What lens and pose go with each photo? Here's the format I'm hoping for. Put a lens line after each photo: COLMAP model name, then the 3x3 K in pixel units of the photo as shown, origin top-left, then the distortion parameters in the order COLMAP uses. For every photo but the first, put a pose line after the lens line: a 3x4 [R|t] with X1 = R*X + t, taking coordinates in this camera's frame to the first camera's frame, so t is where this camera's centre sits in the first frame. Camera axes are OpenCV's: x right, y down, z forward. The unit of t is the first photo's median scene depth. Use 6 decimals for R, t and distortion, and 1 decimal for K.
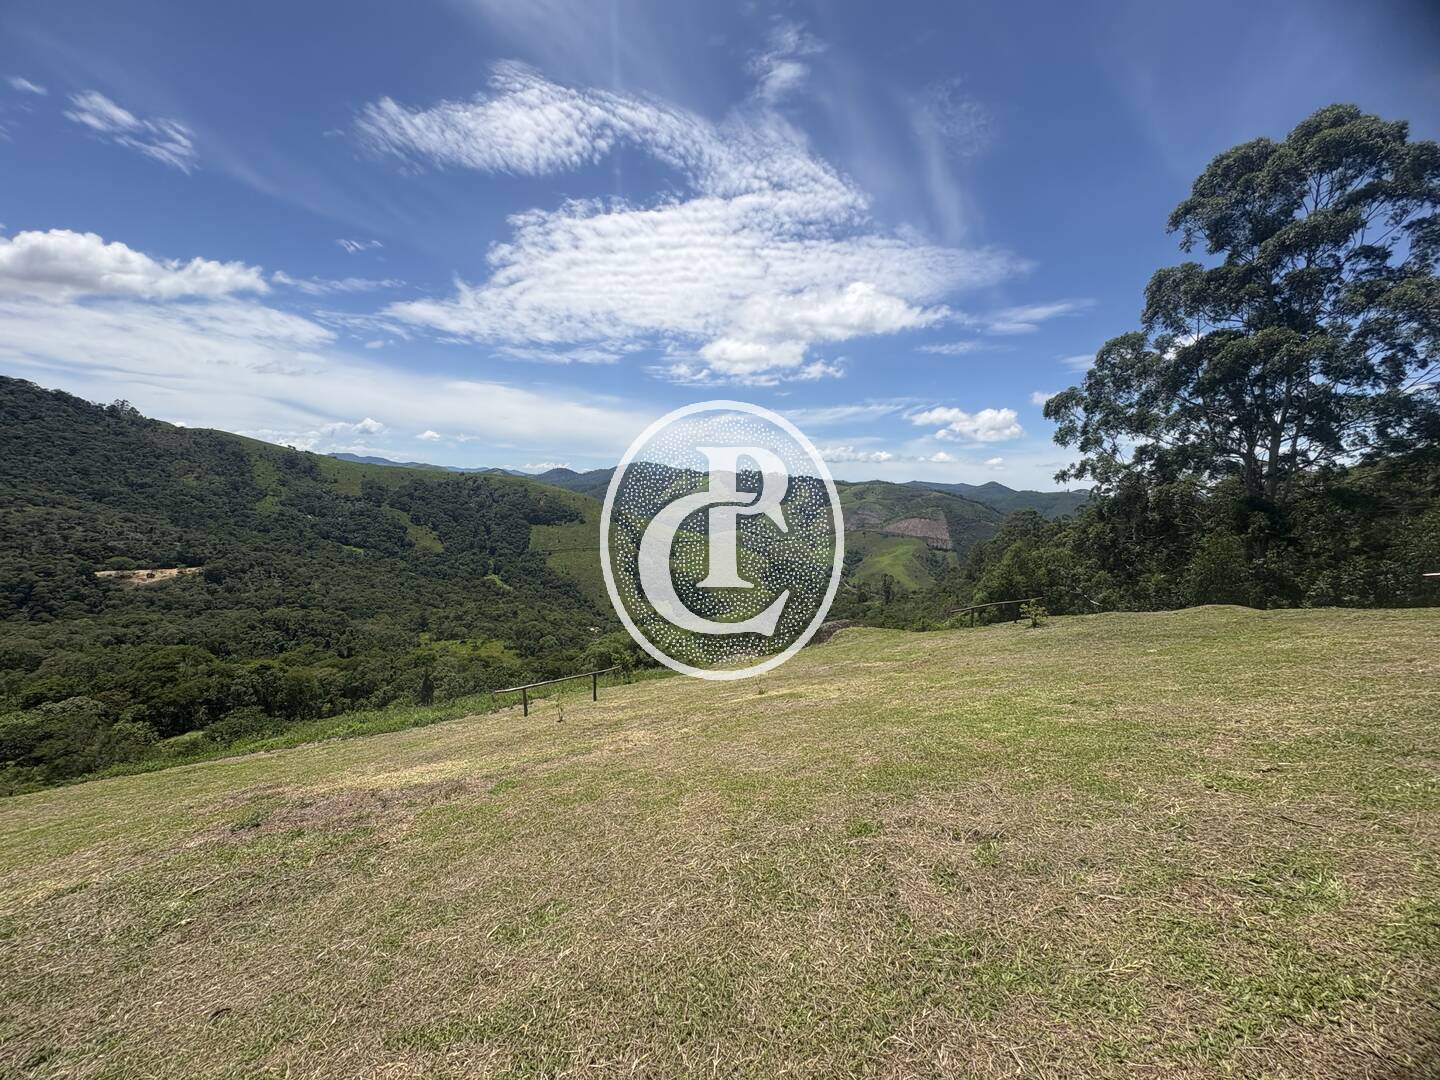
lens RADIAL K [[572.8, 0, 721.2], [0, 572.8, 535.2], [0, 0, 1]] dist [0.002693, -0.000042]
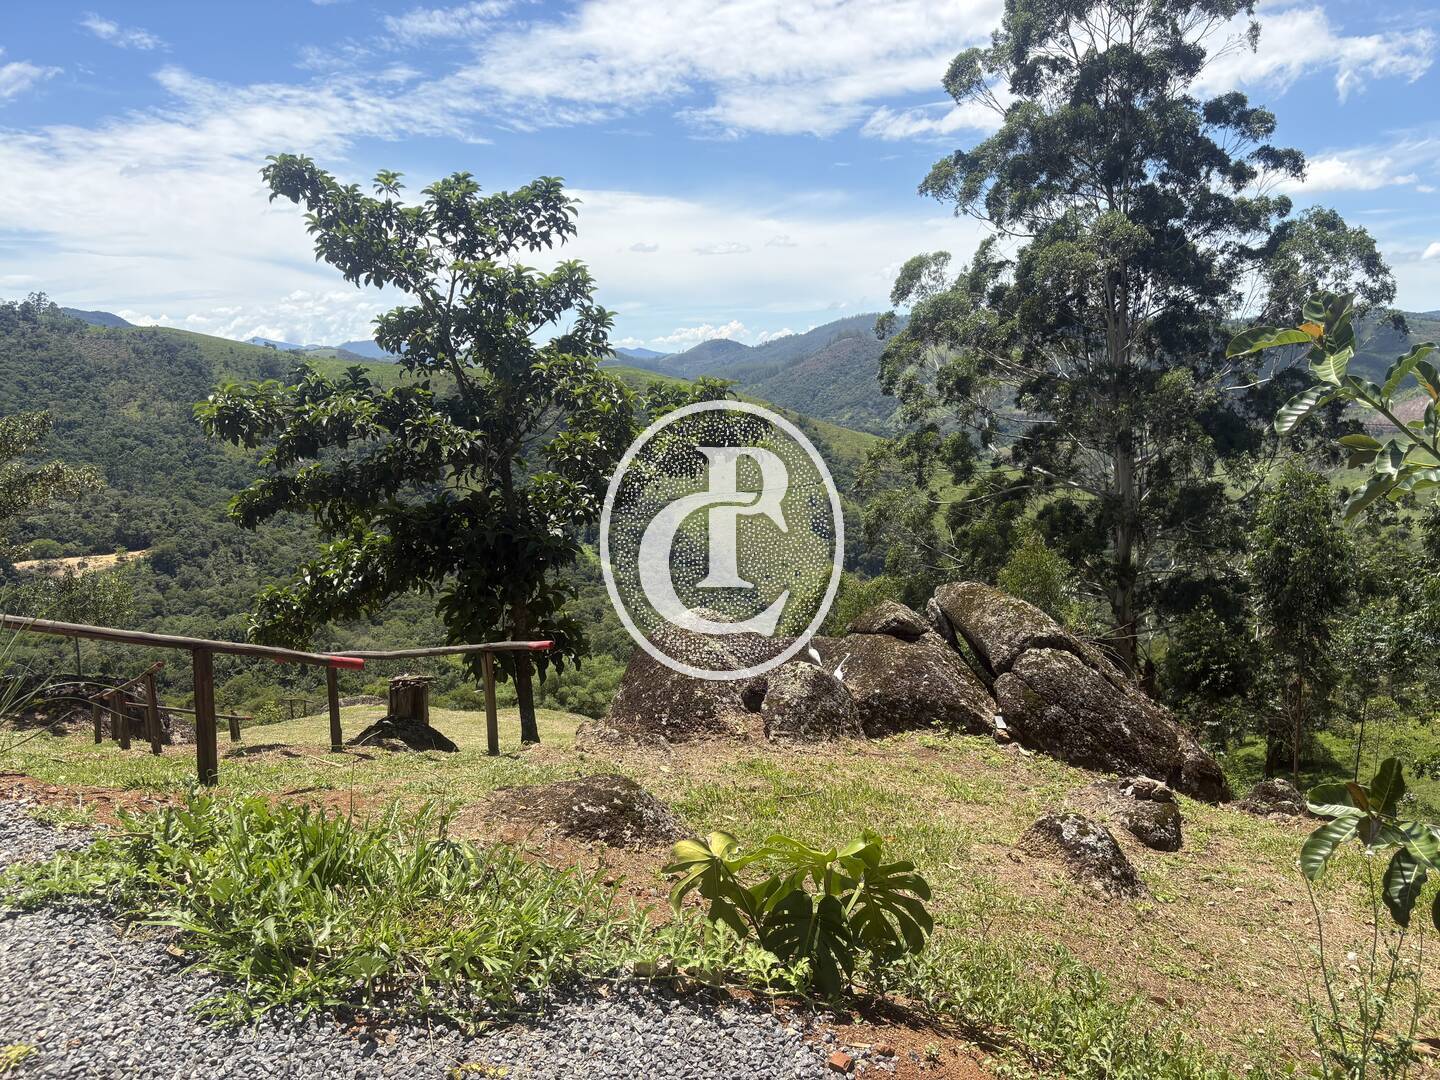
lens RADIAL K [[1084.3, 0, 734.0], [0, 1084.3, 546.2], [0, 0, 1]] dist [0.064145, -0.061105]
pose [[0.963957, -0.029139, -0.264458, 0.139595], [0.051027, 0.995780, 0.076275, -0.020764], [0.261120, -0.087020, 0.961376, -0.052643]]
